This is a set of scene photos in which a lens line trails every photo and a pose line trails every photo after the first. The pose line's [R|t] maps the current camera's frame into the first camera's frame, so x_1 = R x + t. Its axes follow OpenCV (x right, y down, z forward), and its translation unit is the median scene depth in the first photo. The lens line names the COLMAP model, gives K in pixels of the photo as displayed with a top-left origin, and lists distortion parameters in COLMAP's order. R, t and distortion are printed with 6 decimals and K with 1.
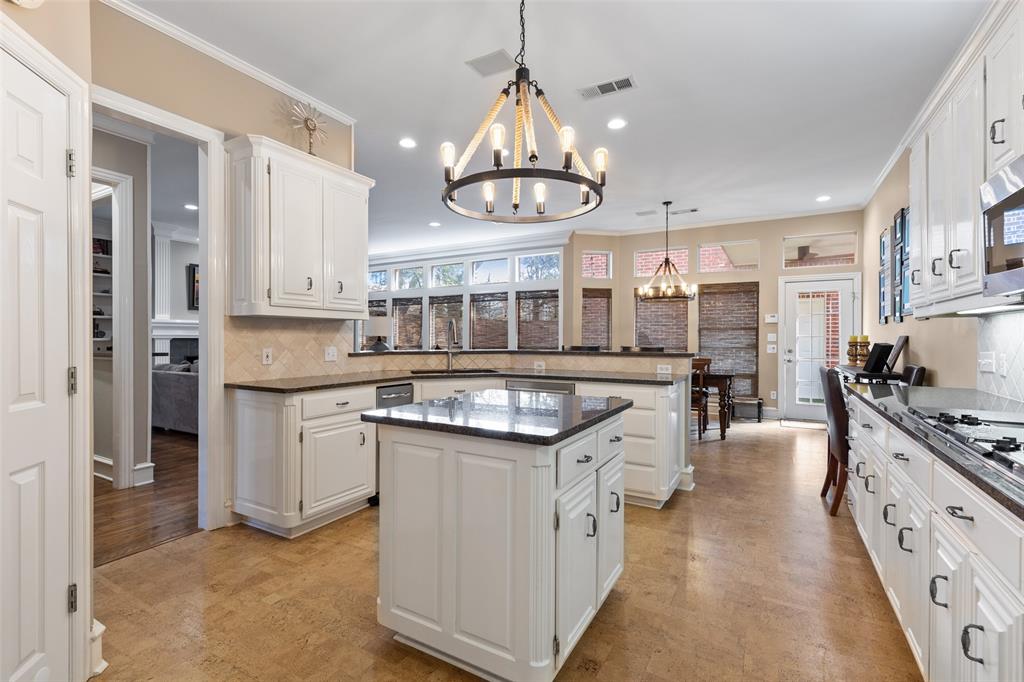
lens RADIAL K [[460.9, 0, 513.9], [0, 460.9, 339.1], [0, 0, 1]] dist [0.004593, 0.000611]
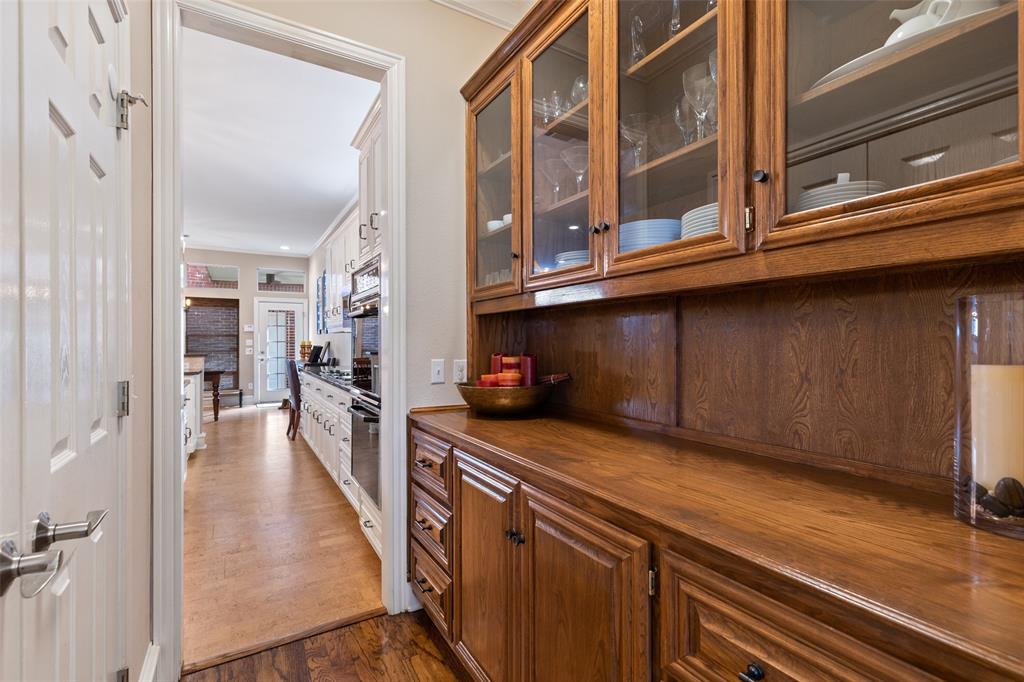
lens RADIAL K [[460.9, 0, 502.4], [0, 460.9, 336.6], [0, 0, 1]] dist [0.004593, 0.000611]
pose [[0.508288, 0.003095, 0.861181, -0.333391], [0.009355, 0.999915, -0.009114, -0.002965], [-0.861136, 0.012689, 0.508216, -0.466857]]
